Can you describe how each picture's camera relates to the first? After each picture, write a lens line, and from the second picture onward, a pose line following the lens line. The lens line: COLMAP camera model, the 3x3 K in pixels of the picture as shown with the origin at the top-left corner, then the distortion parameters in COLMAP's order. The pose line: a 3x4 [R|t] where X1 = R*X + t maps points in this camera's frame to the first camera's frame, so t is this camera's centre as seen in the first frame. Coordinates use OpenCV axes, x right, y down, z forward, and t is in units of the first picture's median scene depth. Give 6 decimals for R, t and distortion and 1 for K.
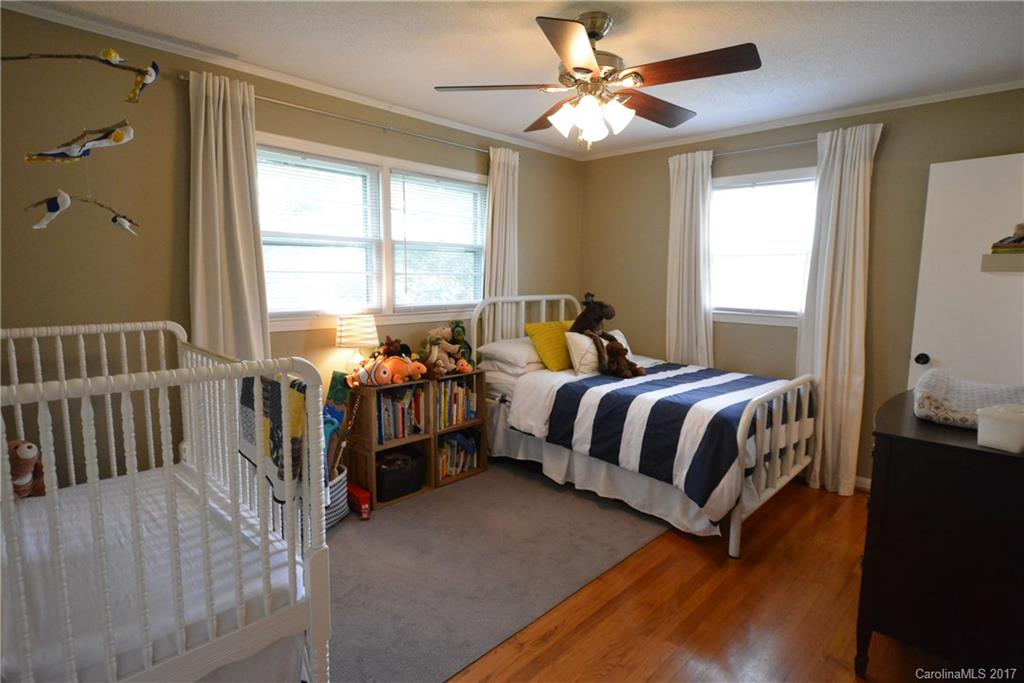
lens RADIAL K [[520.1, 0, 512.0], [0, 520.1, 341.5], [0, 0, 1]] dist [0.008709, -0.012767]
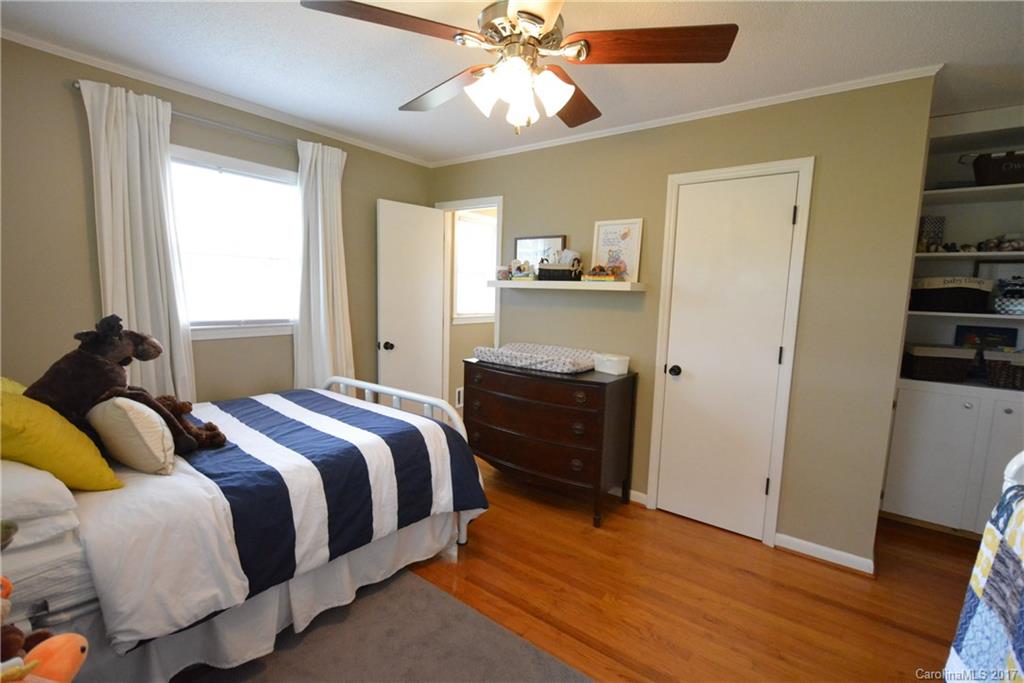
lens RADIAL K [[460.9, 0, 512.0], [0, 460.9, 341.5], [0, 0, 1]] dist [-0.000430, -0.000034]
pose [[-0.103660, -0.139560, 0.984773, -0.397318], [0.087330, 0.985006, 0.148786, -0.121180], [-0.990771, 0.101423, -0.089918, 0.753428]]
